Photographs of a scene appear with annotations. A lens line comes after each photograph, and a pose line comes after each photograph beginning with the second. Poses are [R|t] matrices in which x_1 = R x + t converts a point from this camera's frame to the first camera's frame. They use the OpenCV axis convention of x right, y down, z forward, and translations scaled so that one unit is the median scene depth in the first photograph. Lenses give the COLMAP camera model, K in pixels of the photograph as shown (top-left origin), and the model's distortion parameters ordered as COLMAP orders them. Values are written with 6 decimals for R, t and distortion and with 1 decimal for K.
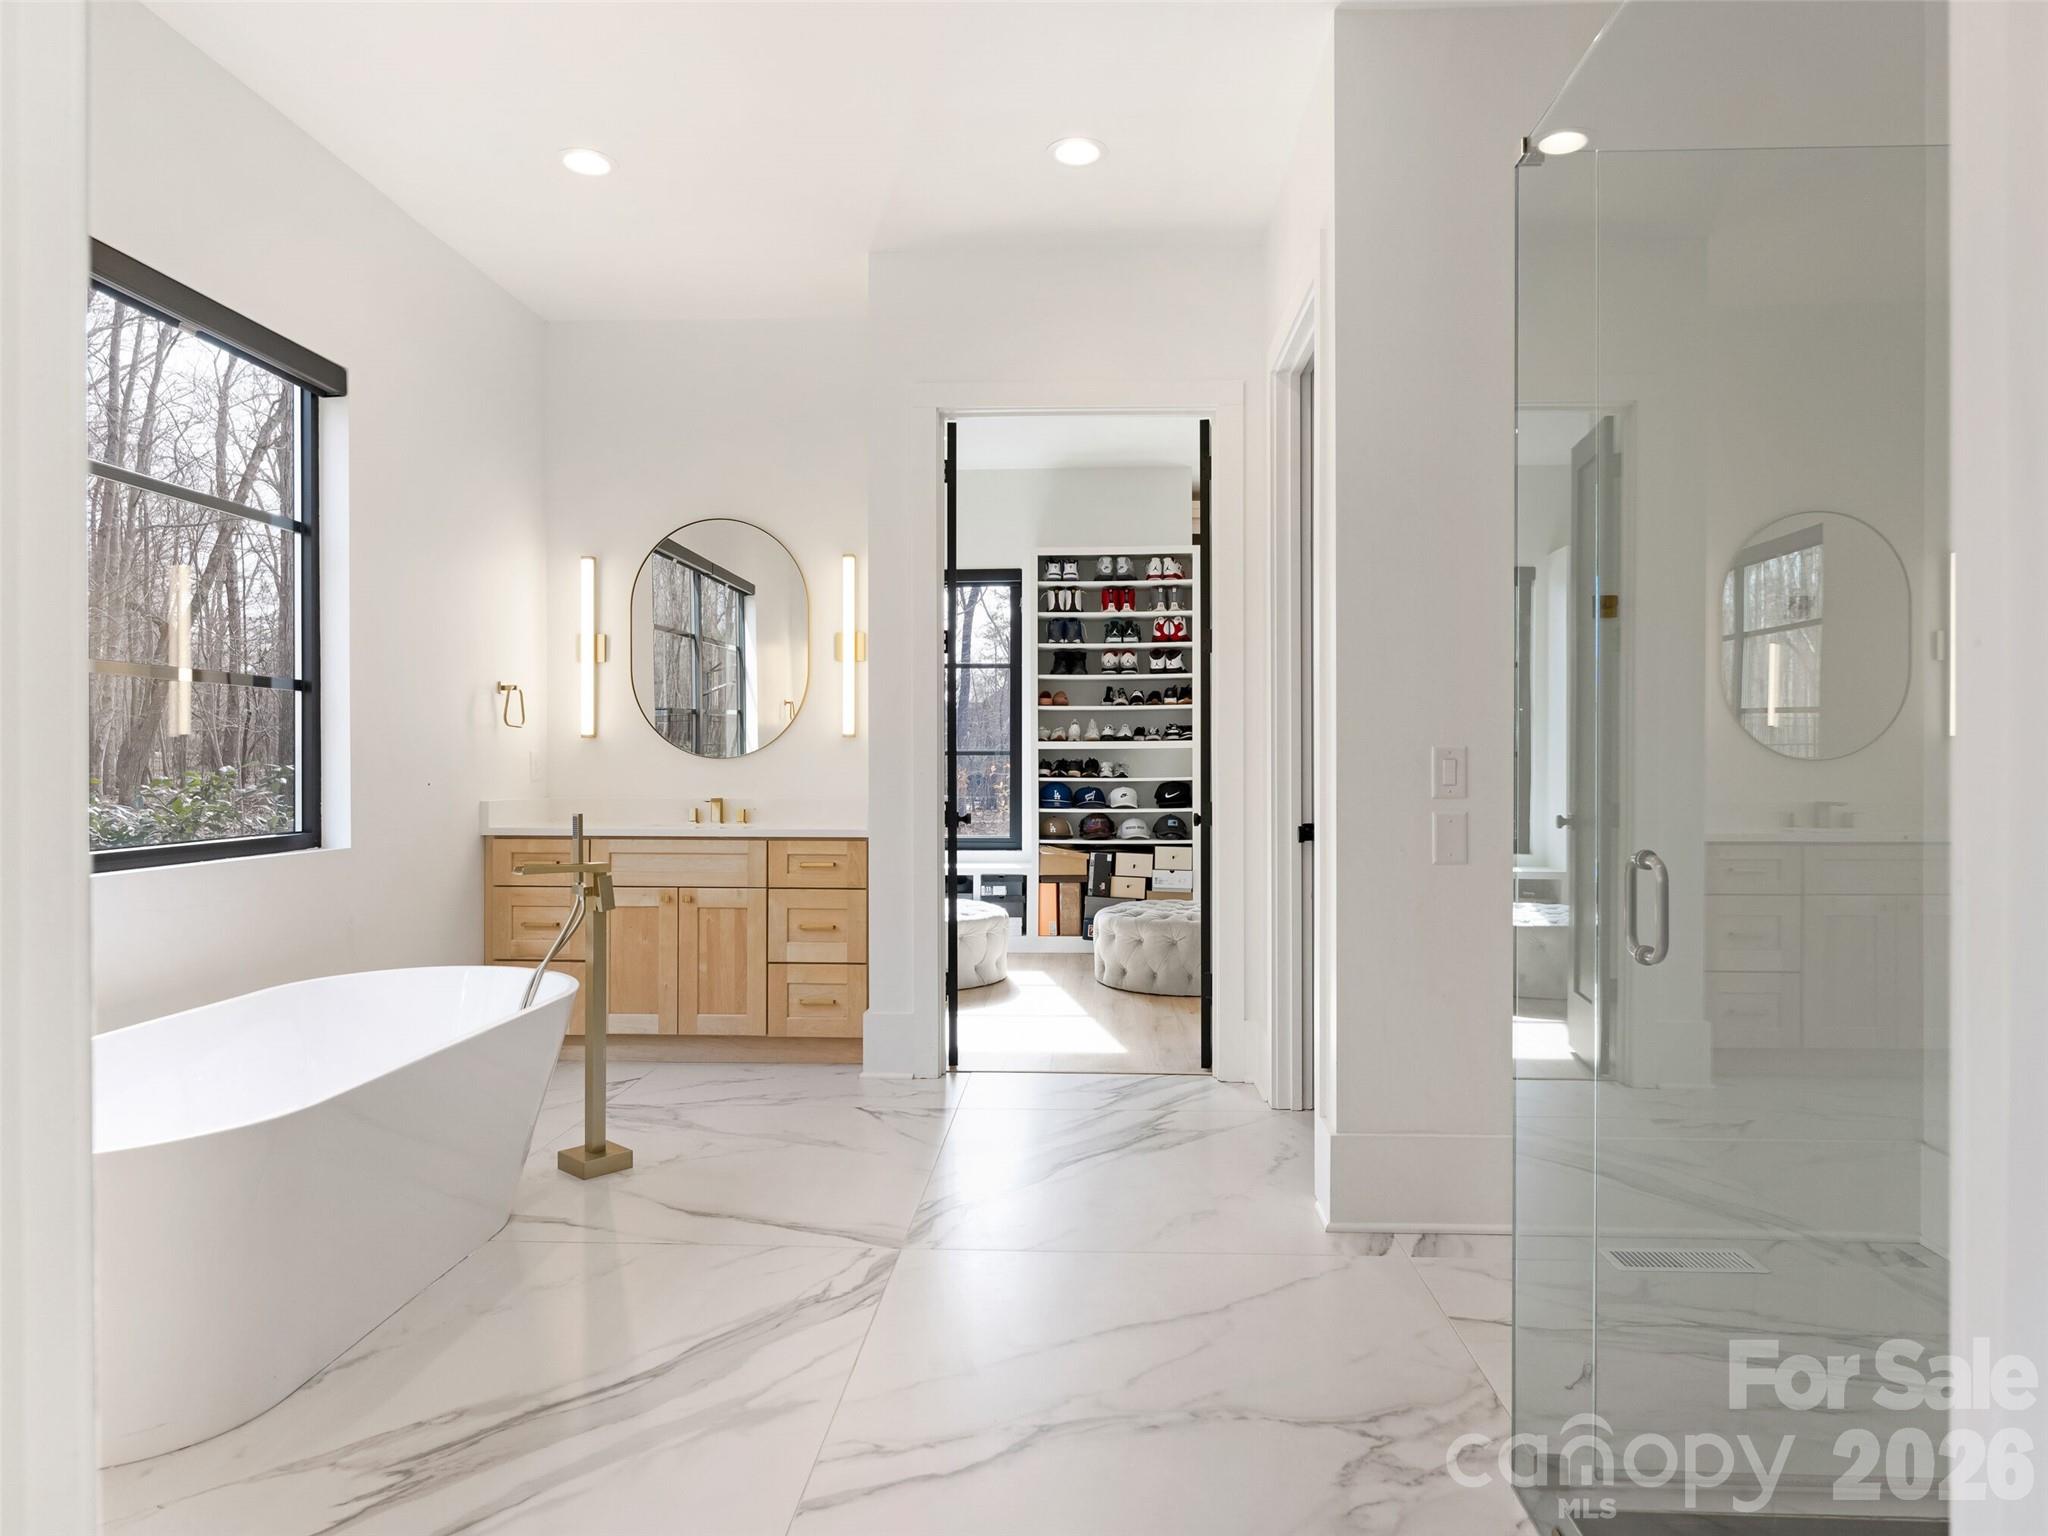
lens RADIAL K [[1226.4, 0, 1043.8], [0, 1226.4, 765.0], [0, 0, 1]] dist [0.008832, 0.001046]
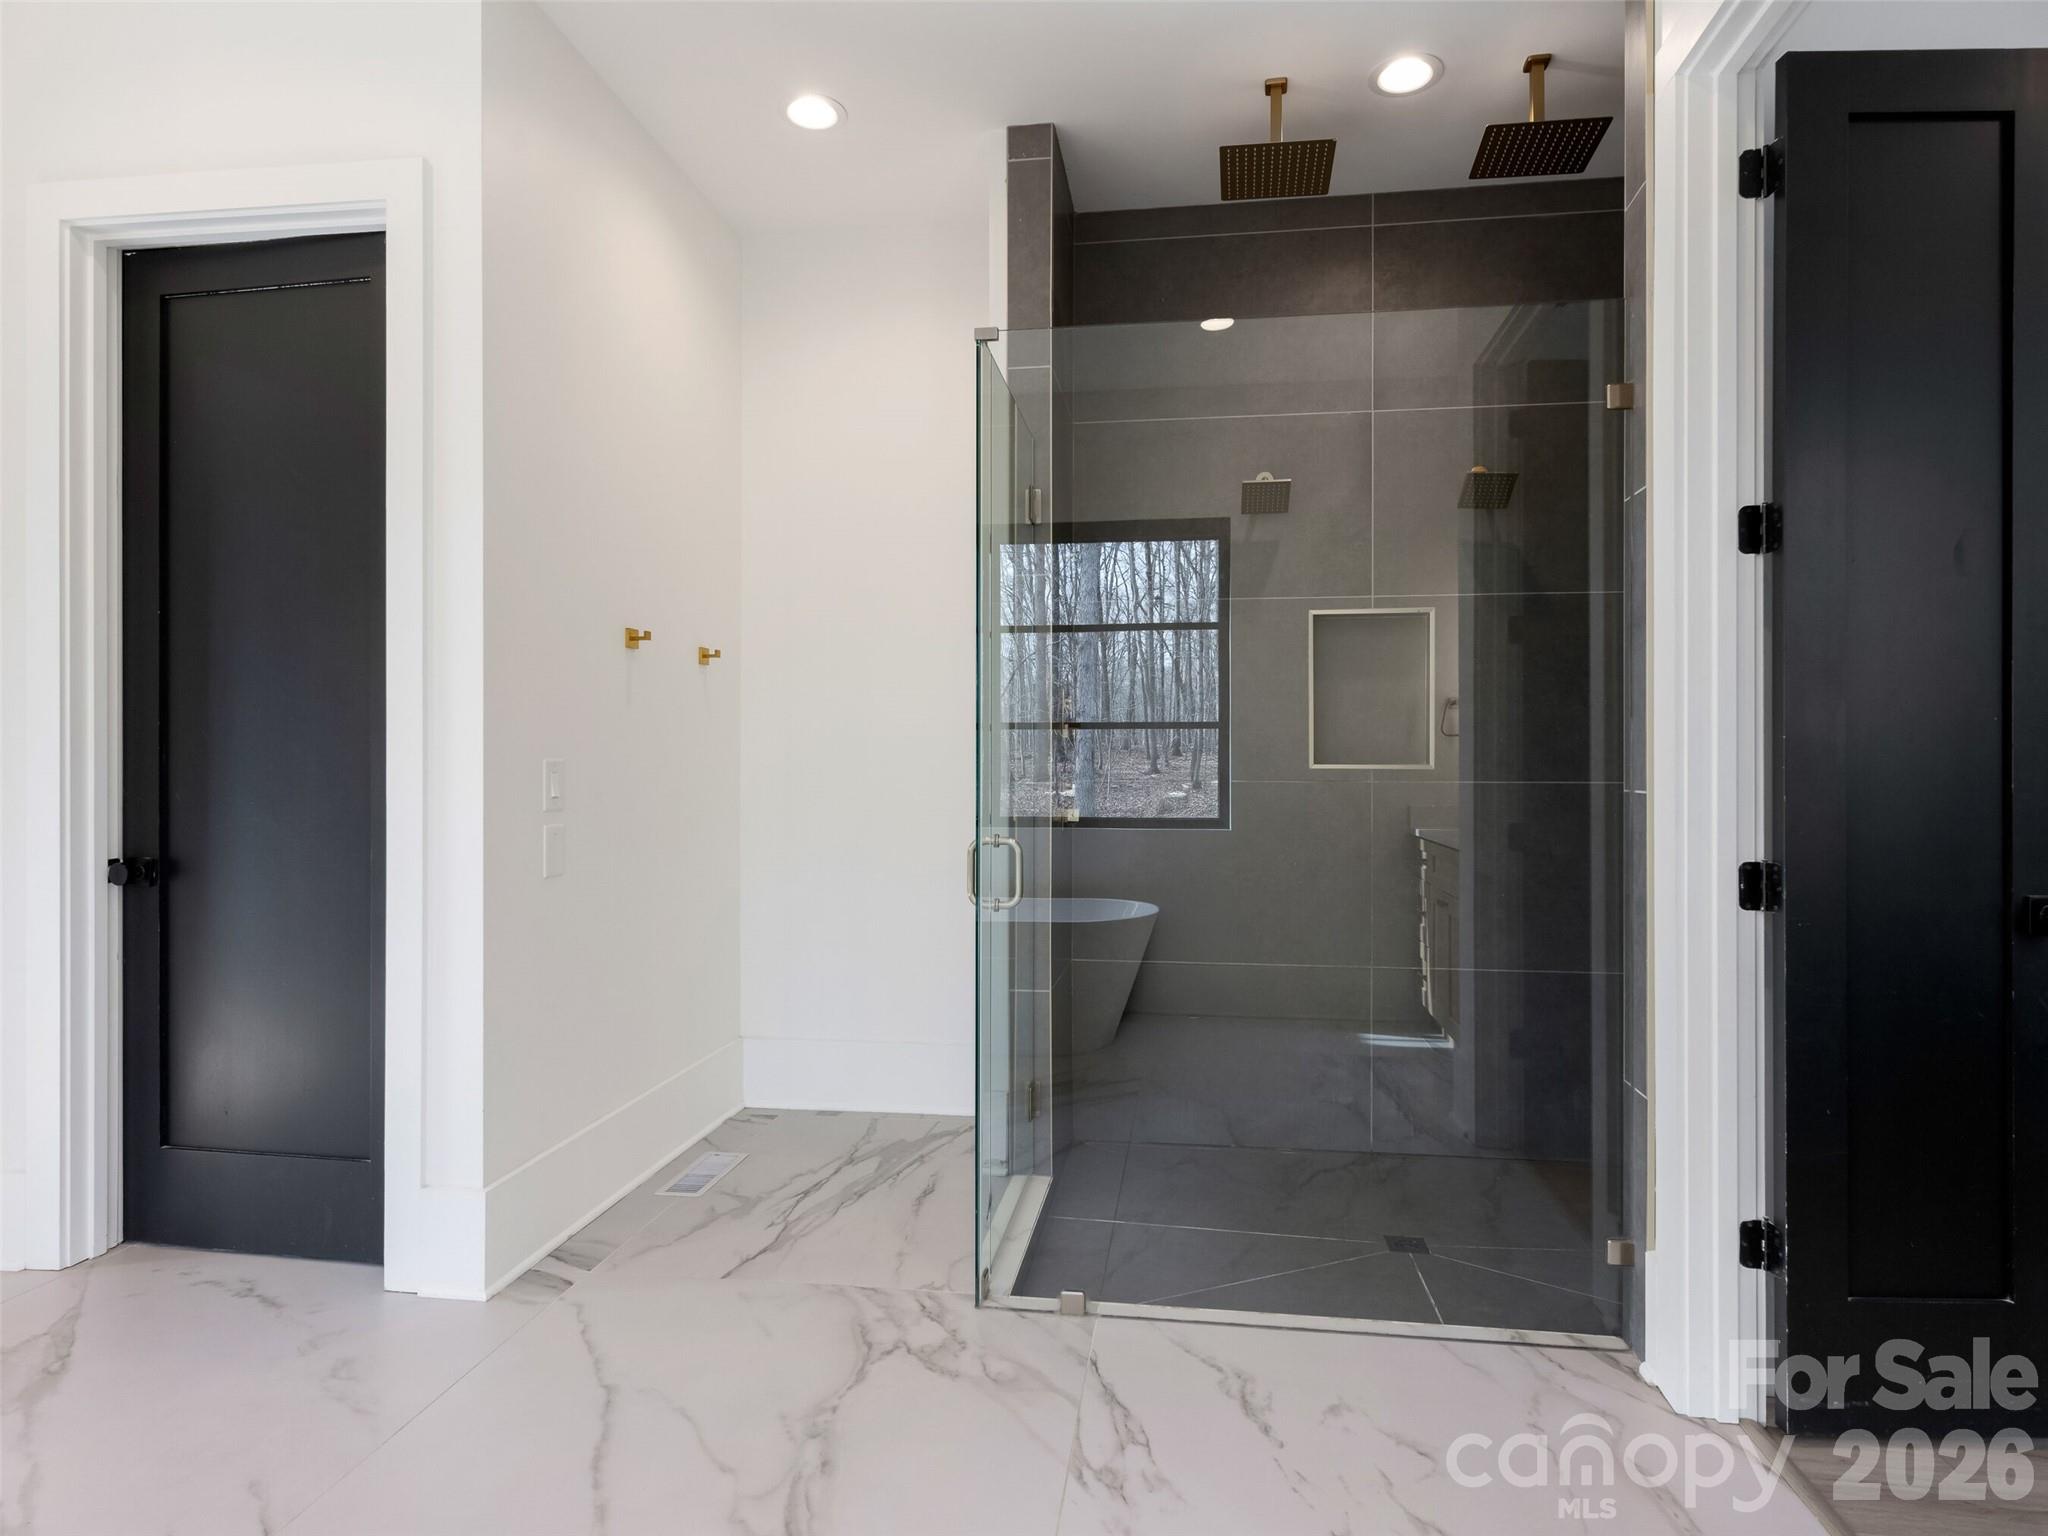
lens RADIAL K [[1132.4, 0, 1032.4], [0, 1132.4, 770.6], [0, 0, 1]] dist [0.001420, 0.000113]
pose [[0.099013, -0.008403, 0.995051, -0.768904], [0.002395, 0.999963, 0.008207, -0.017719], [-0.995083, 0.001571, 0.099029, 0.732389]]
